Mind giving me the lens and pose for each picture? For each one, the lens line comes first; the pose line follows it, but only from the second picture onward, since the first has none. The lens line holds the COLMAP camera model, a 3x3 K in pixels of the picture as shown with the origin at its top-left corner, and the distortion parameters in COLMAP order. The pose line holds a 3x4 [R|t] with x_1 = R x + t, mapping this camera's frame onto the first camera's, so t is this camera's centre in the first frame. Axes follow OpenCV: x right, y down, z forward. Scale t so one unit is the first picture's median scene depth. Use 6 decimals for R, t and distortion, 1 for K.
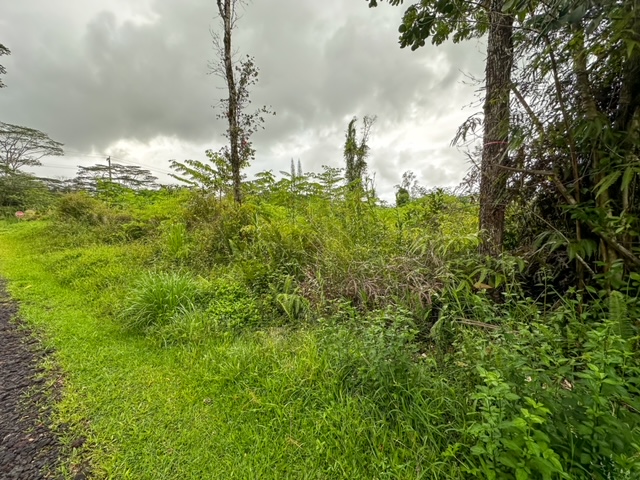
lens RADIAL K [[256.0, 0, 320.3], [0, 256.0, 240.9], [0, 0, 1]] dist [-0.000552, 0.000046]
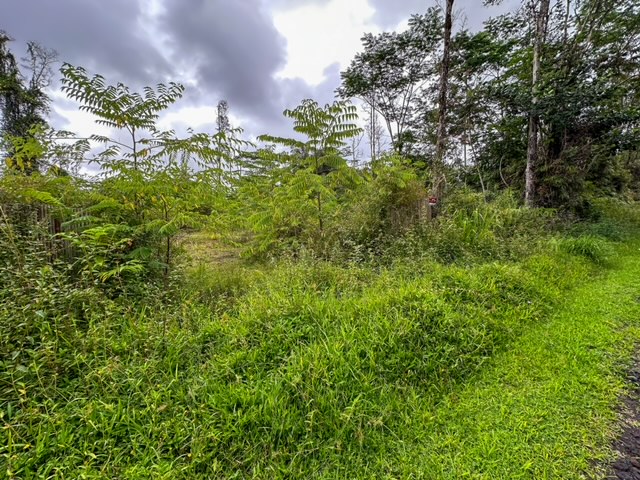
lens RADIAL K [[256.0, 0, 320.3], [0, 256.0, 240.9], [0, 0, 1]] dist [-0.000552, 0.000046]
pose [[0.327112, -0.133248, 0.935544, -0.231668], [0.100467, 0.989302, 0.105777, -0.011322], [-0.939630, 0.059391, 0.336999, 0.170268]]
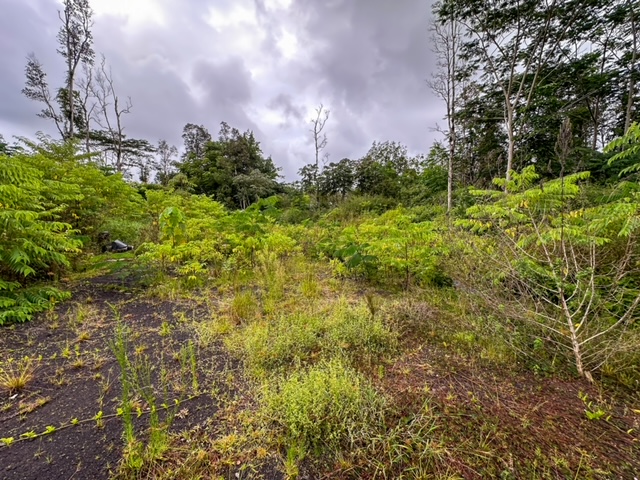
lens RADIAL K [[260.9, 0, 320.0], [0, 260.9, 240.0], [0, 0, 1]] dist [0.000073, -0.000124]
pose [[-0.162081, -0.088864, 0.982768, 0.001958], [0.096367, 0.989751, 0.105388, -0.027659], [-0.982061, 0.111788, -0.151856, 0.458690]]
